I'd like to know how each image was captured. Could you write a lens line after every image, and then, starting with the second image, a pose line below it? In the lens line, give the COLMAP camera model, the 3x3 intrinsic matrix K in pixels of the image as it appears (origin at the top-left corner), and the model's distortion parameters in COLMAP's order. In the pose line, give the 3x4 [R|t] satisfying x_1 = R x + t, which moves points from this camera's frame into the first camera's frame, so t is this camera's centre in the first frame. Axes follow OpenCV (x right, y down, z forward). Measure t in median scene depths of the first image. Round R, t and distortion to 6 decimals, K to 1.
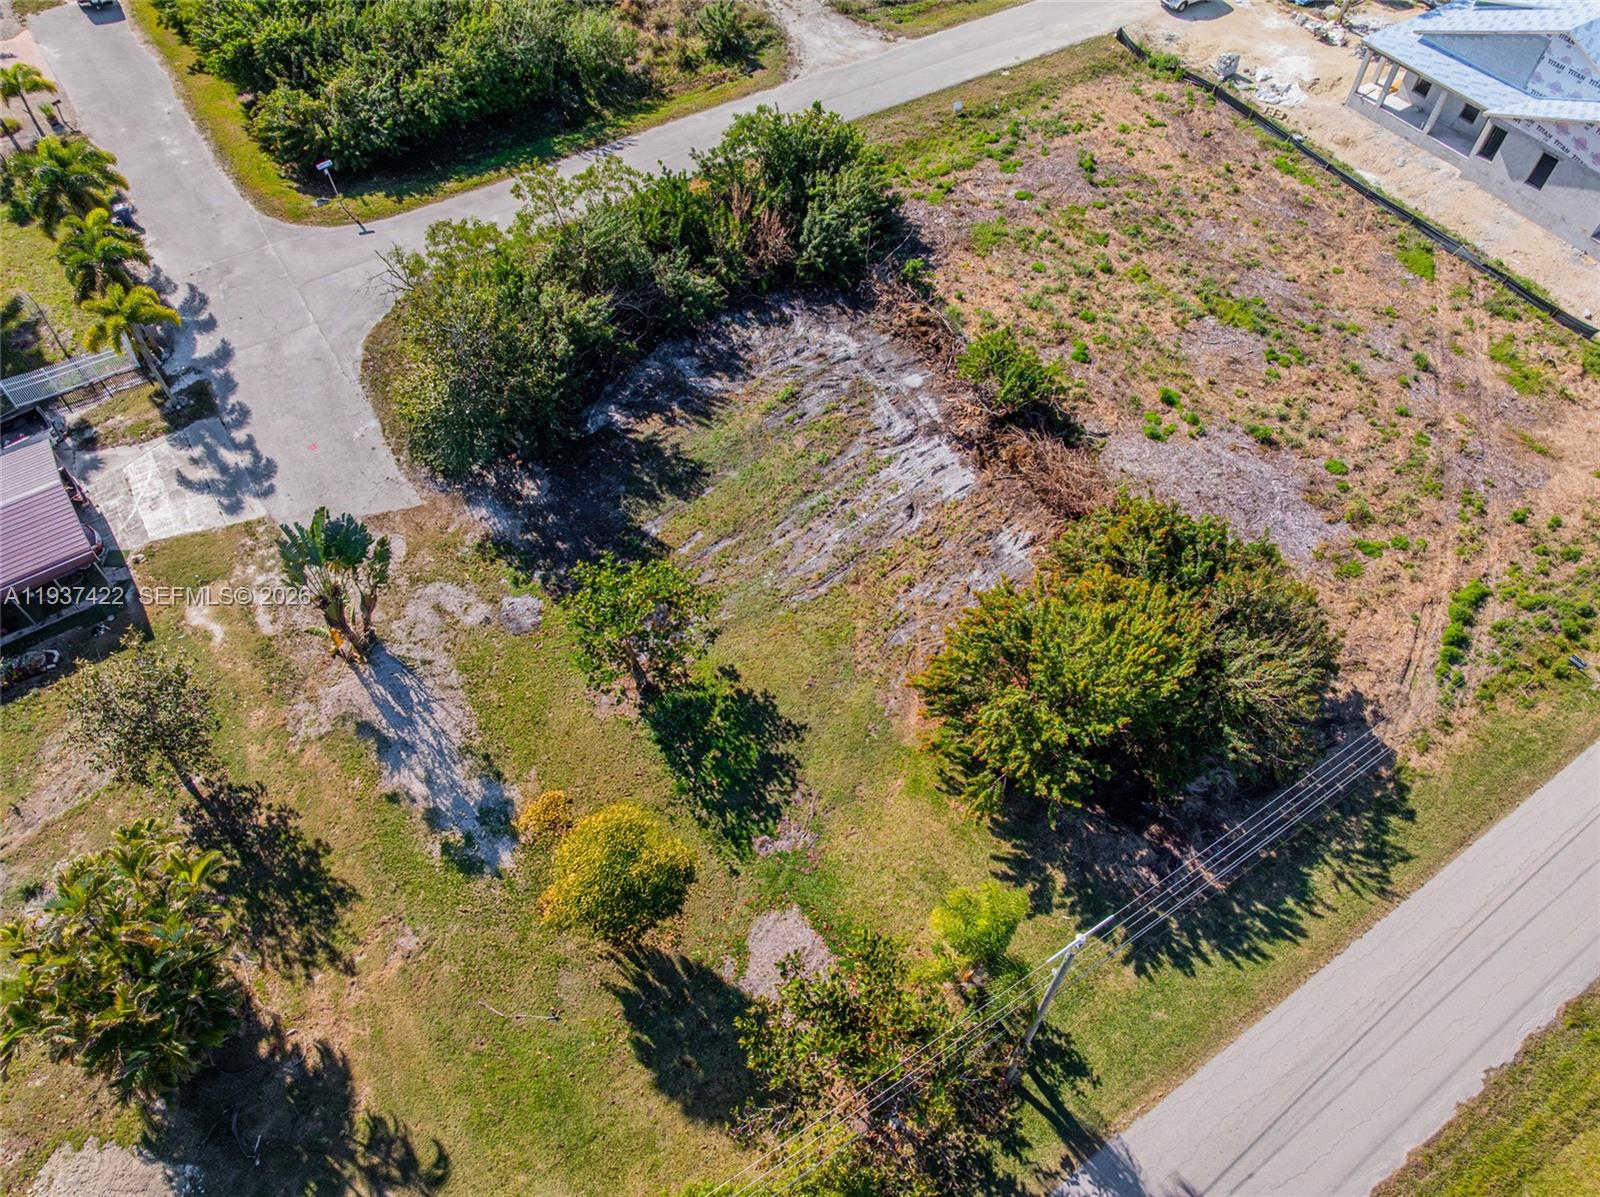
lens RADIAL K [[1129.4, 0, 800.3], [0, 1129.4, 598.7], [0, 0, 1]] dist [-0.055247, 0.024800]
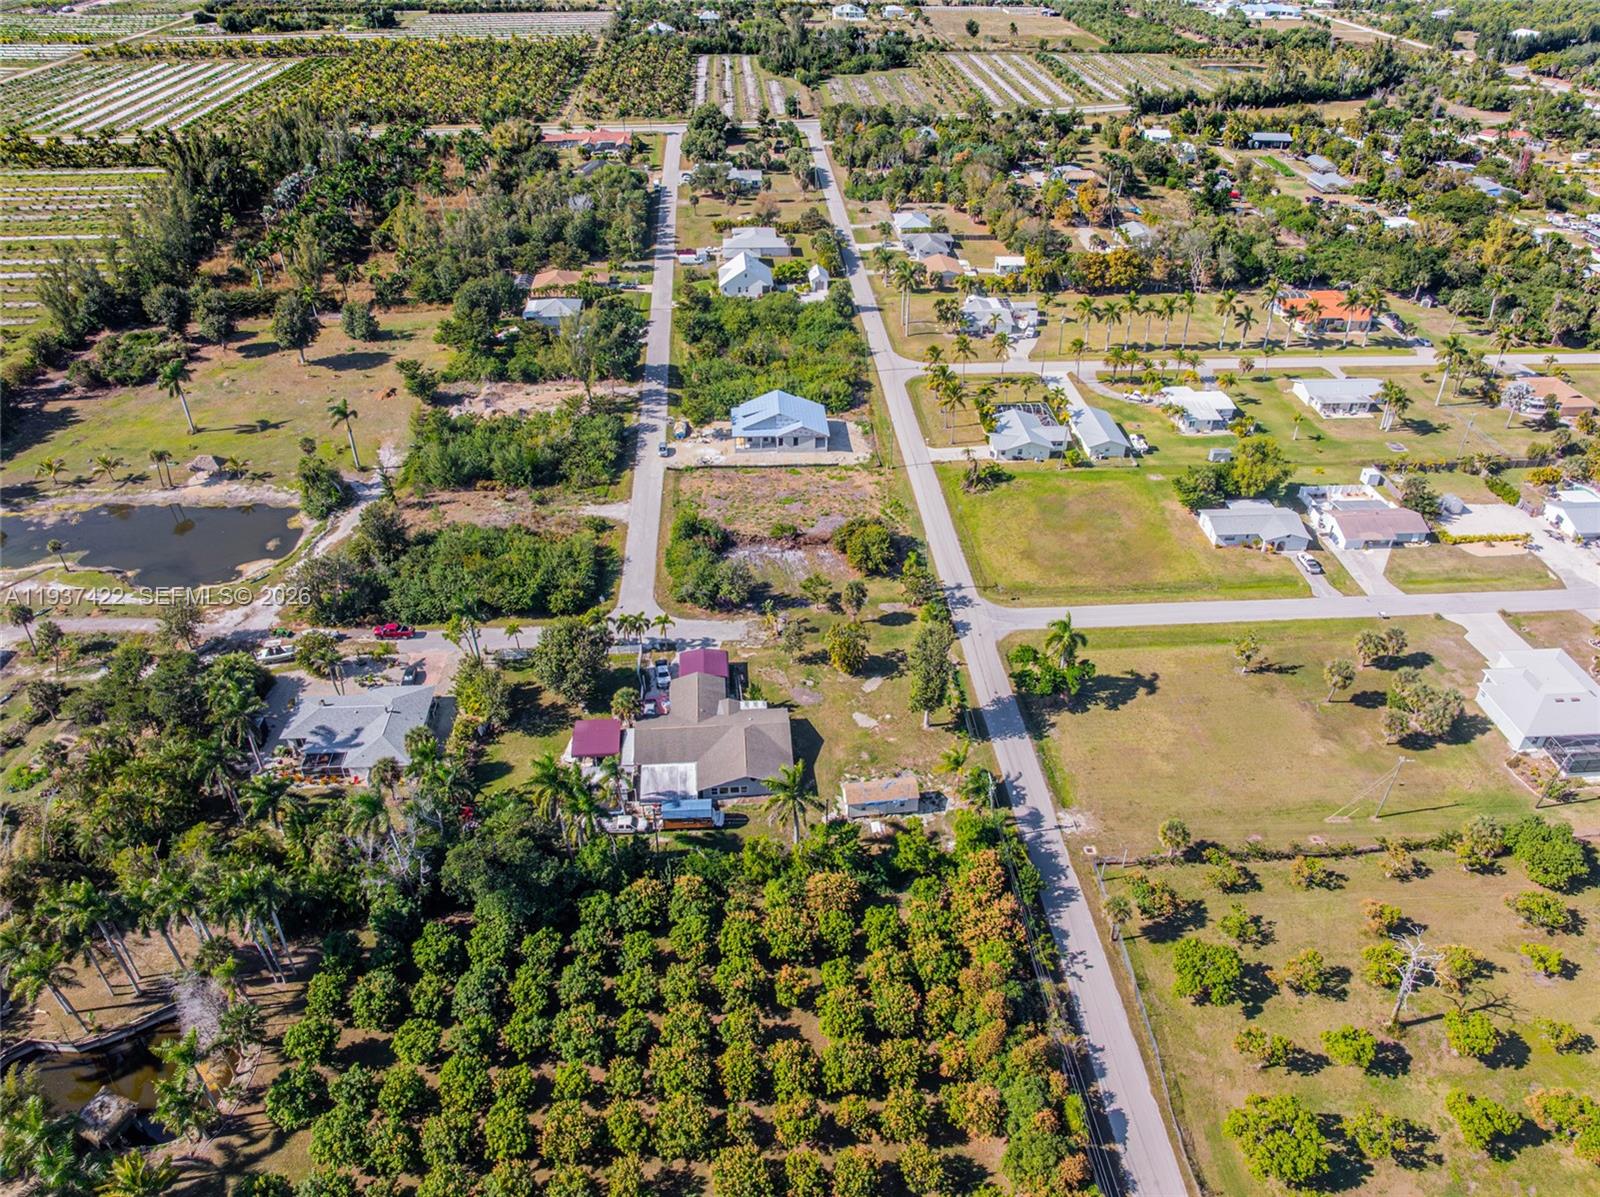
lens RADIAL K [[1129.4, 0, 811.2], [0, 1129.4, 595.3], [0, 0, 1]] dist [-0.055247, 0.024800]
pose [[0.491439, -0.497297, 0.714971, -2.752183], [0.702329, 0.711746, 0.012305, -0.018161], [-0.514997, 0.496098, 0.699045, -1.749005]]
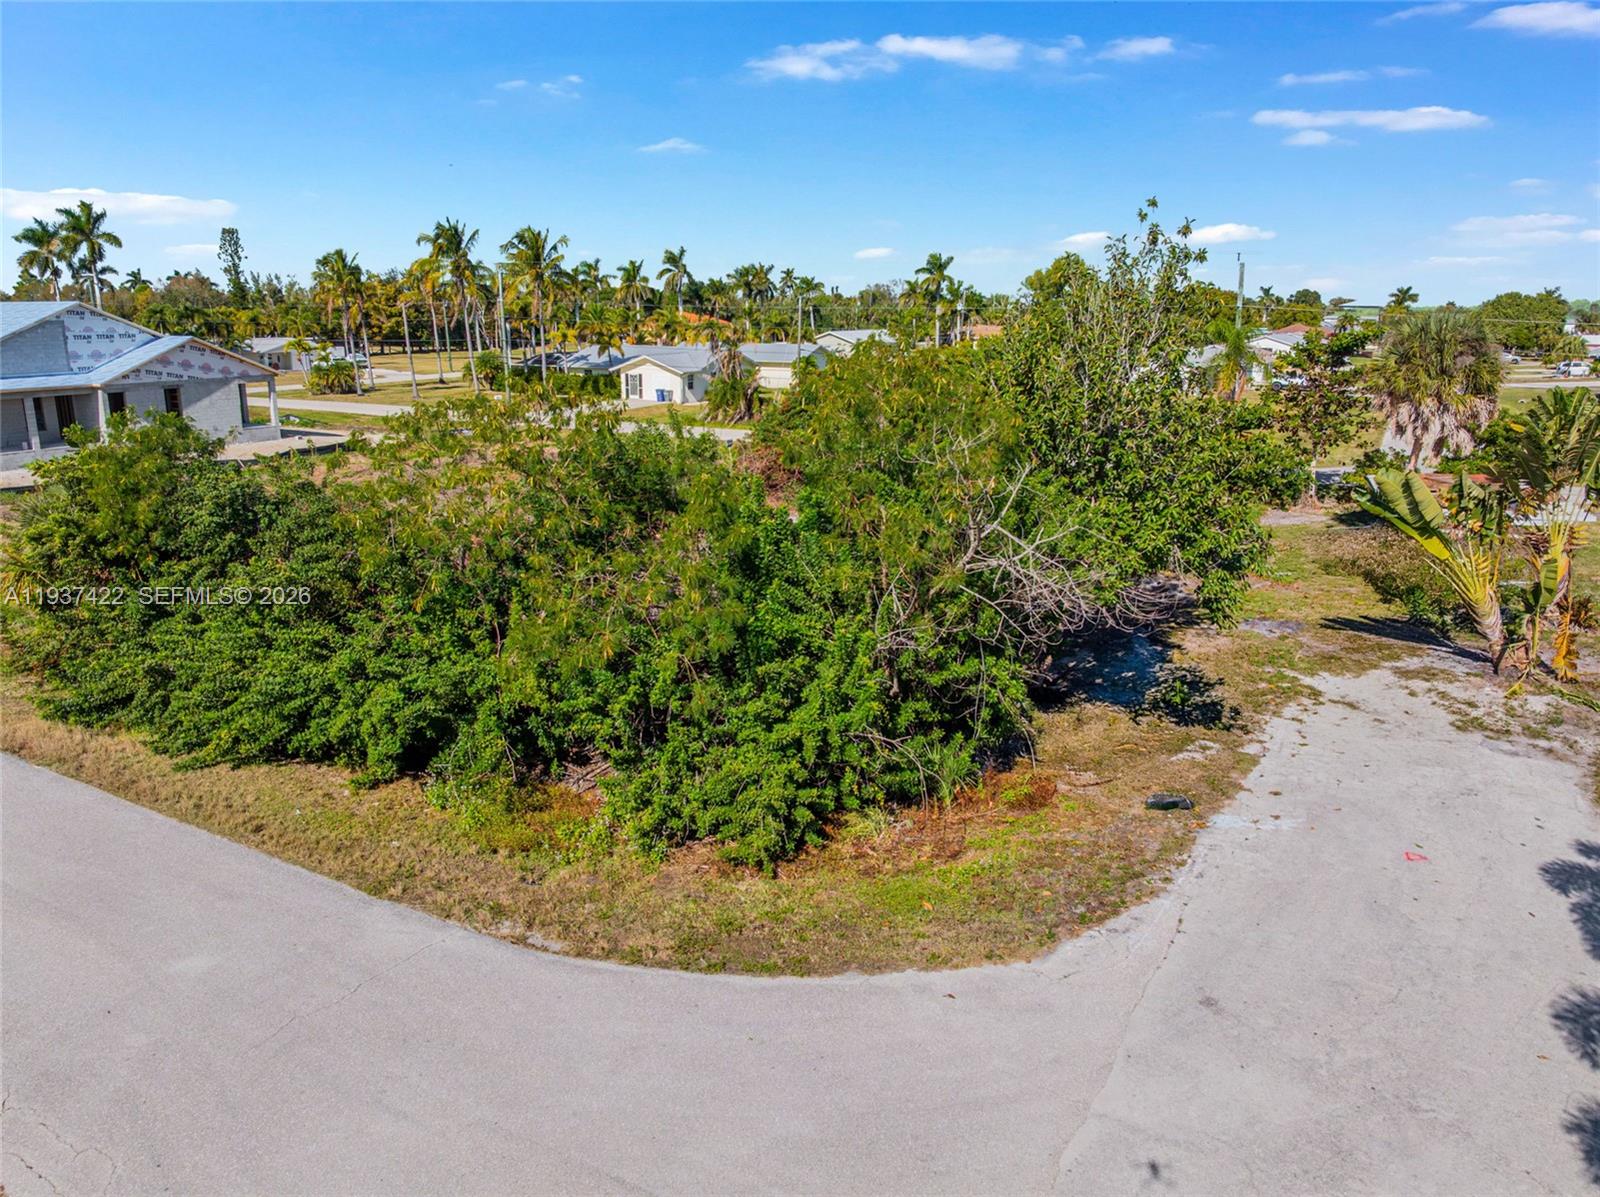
lens RADIAL K [[1129.4, 0, 804.6], [0, 1129.4, 595.2], [0, 0, 1]] dist [-0.055247, 0.024800]
pose [[-0.457654, -0.236359, 0.857139, -0.612605], [0.712054, 0.479897, 0.512522, -0.478147], [-0.532477, 0.844887, -0.051326, 1.024928]]
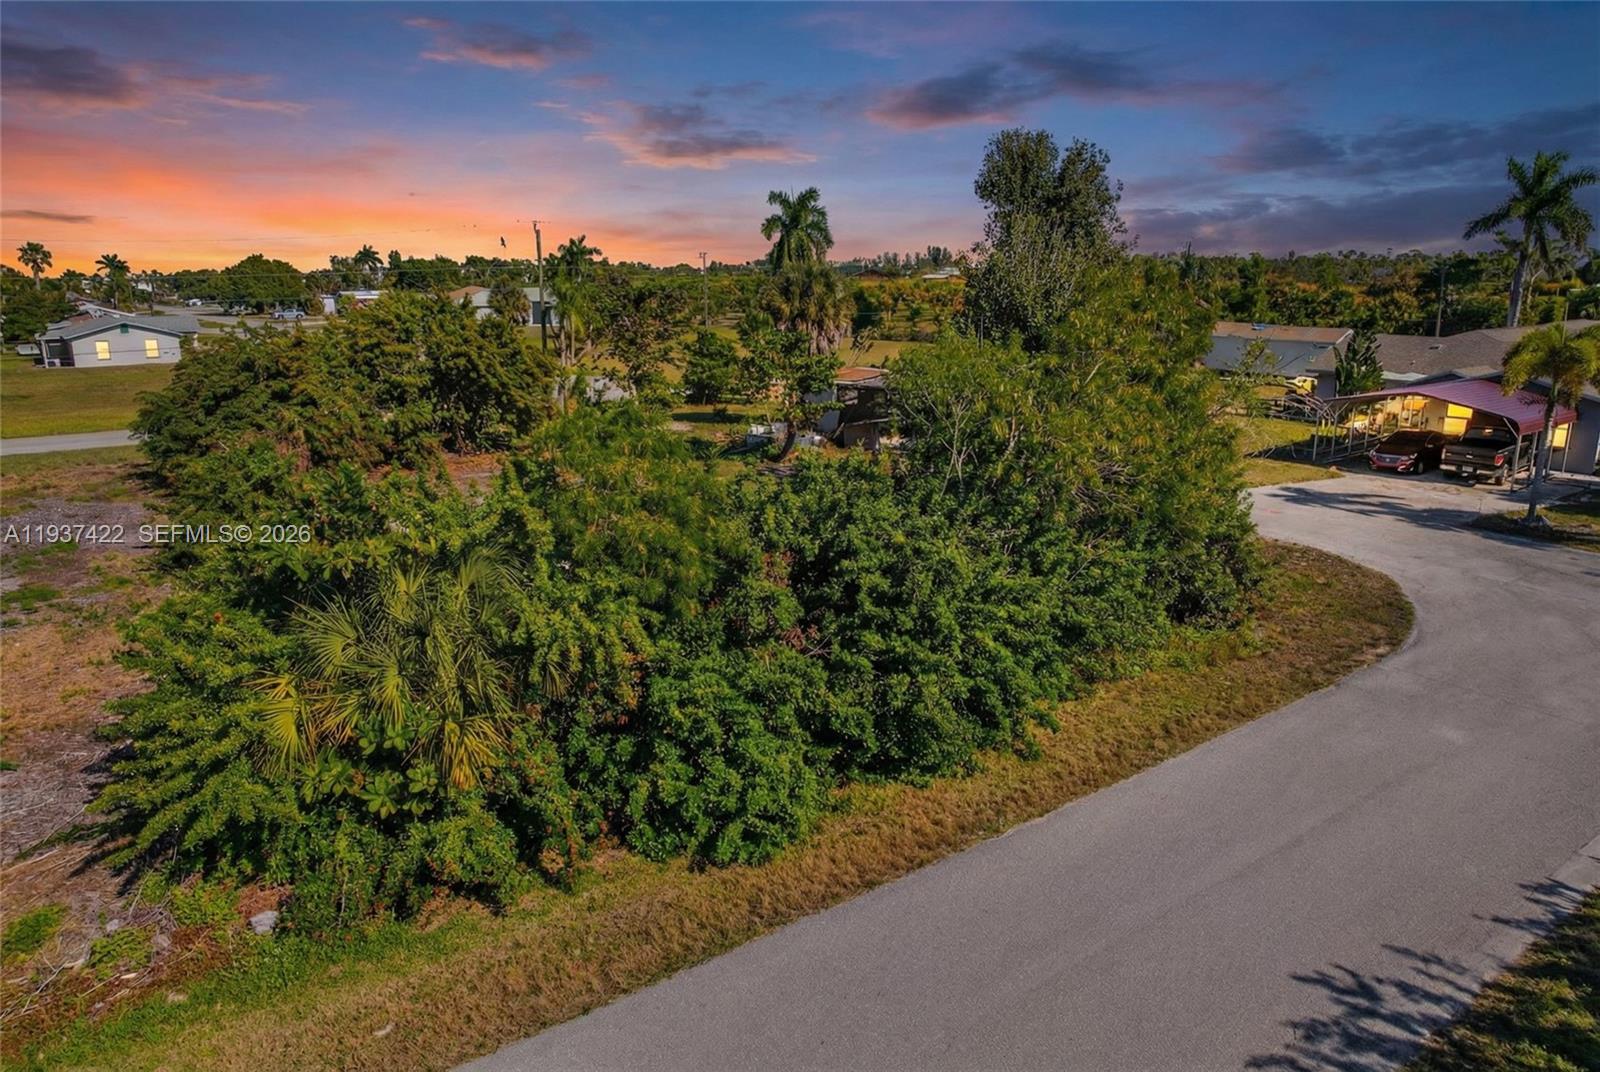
lens RADIAL K [[1057.0, 0, 805.1], [0, 1057.0, 548.6], [0, 0, 1]] dist [-0.039260, 0.001118]
pose [[-0.998312, 0.006144, -0.057745, -0.083958], [-0.051410, 0.368912, 0.928041, -0.736097], [0.027005, 0.929444, -0.367974, 1.237718]]
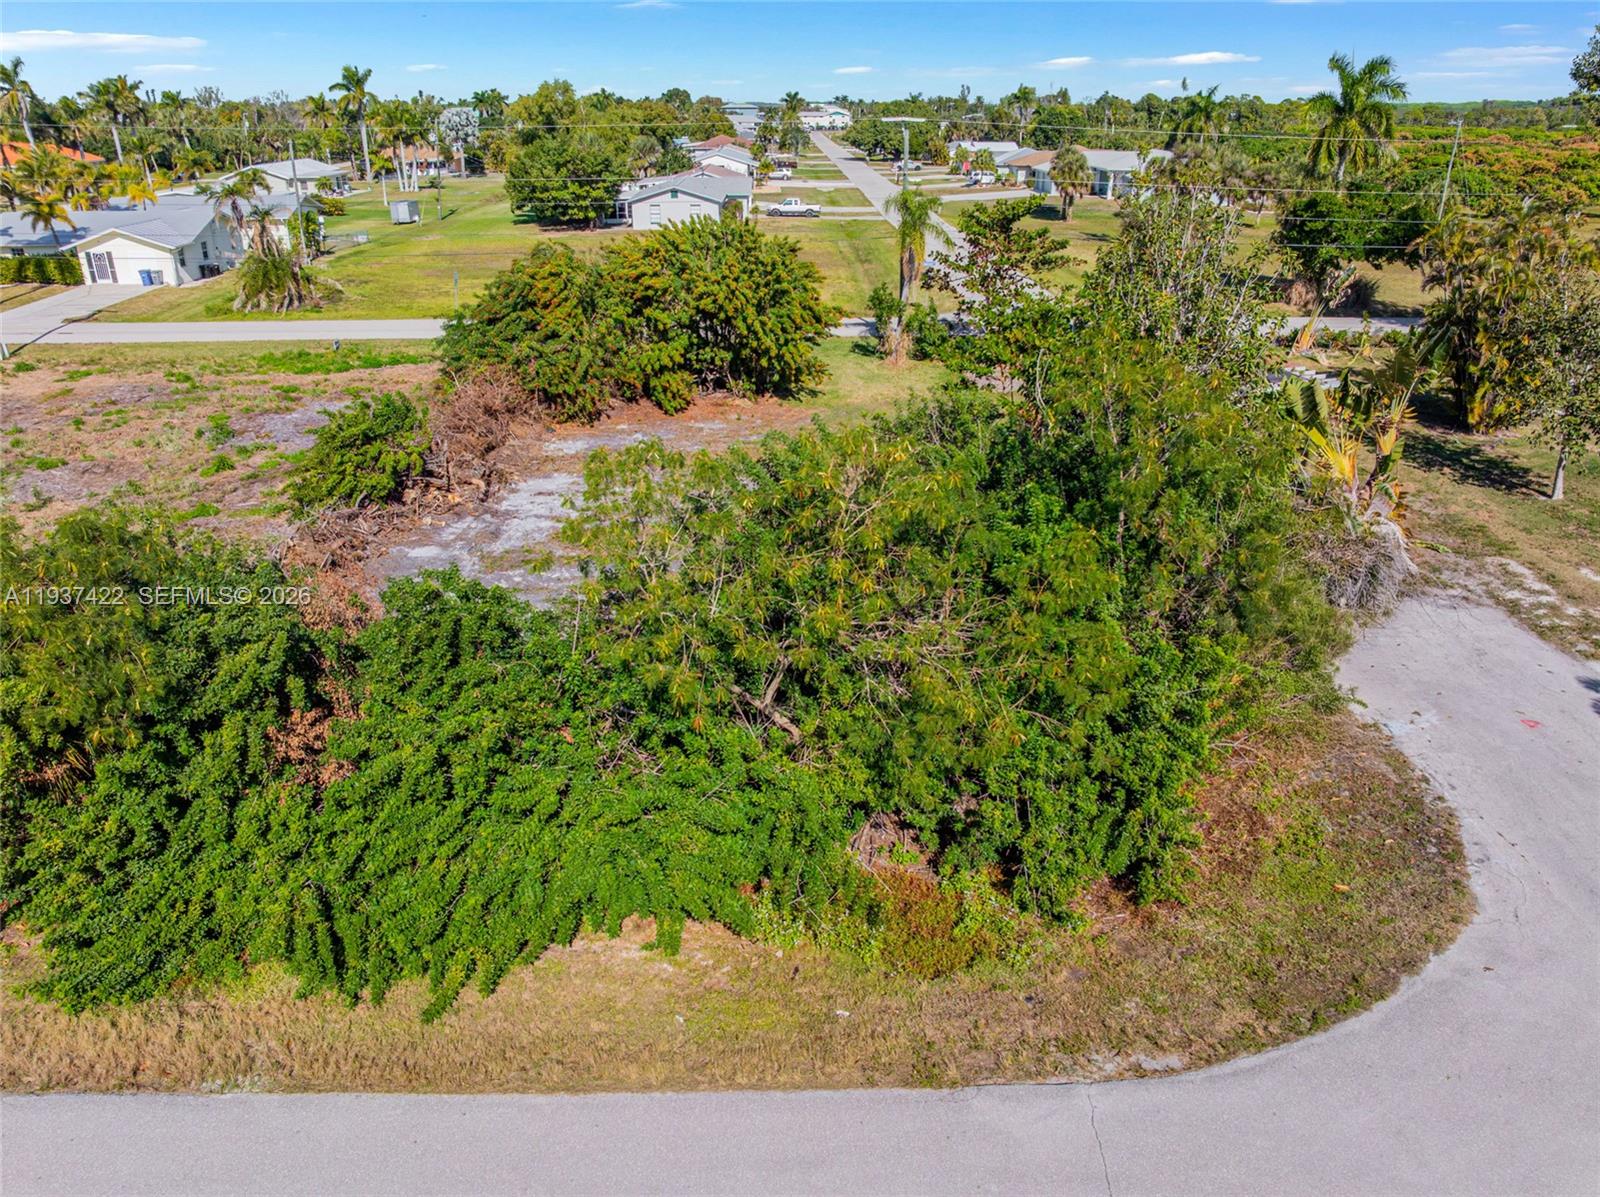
lens RADIAL K [[1129.4, 0, 802.6], [0, 1129.4, 593.0], [0, 0, 1]] dist [-0.055247, 0.024800]
pose [[-0.846471, -0.226342, 0.481930, -0.381028], [0.422850, 0.264257, 0.866813, -0.651336], [-0.323550, 0.937516, -0.127977, 1.077282]]
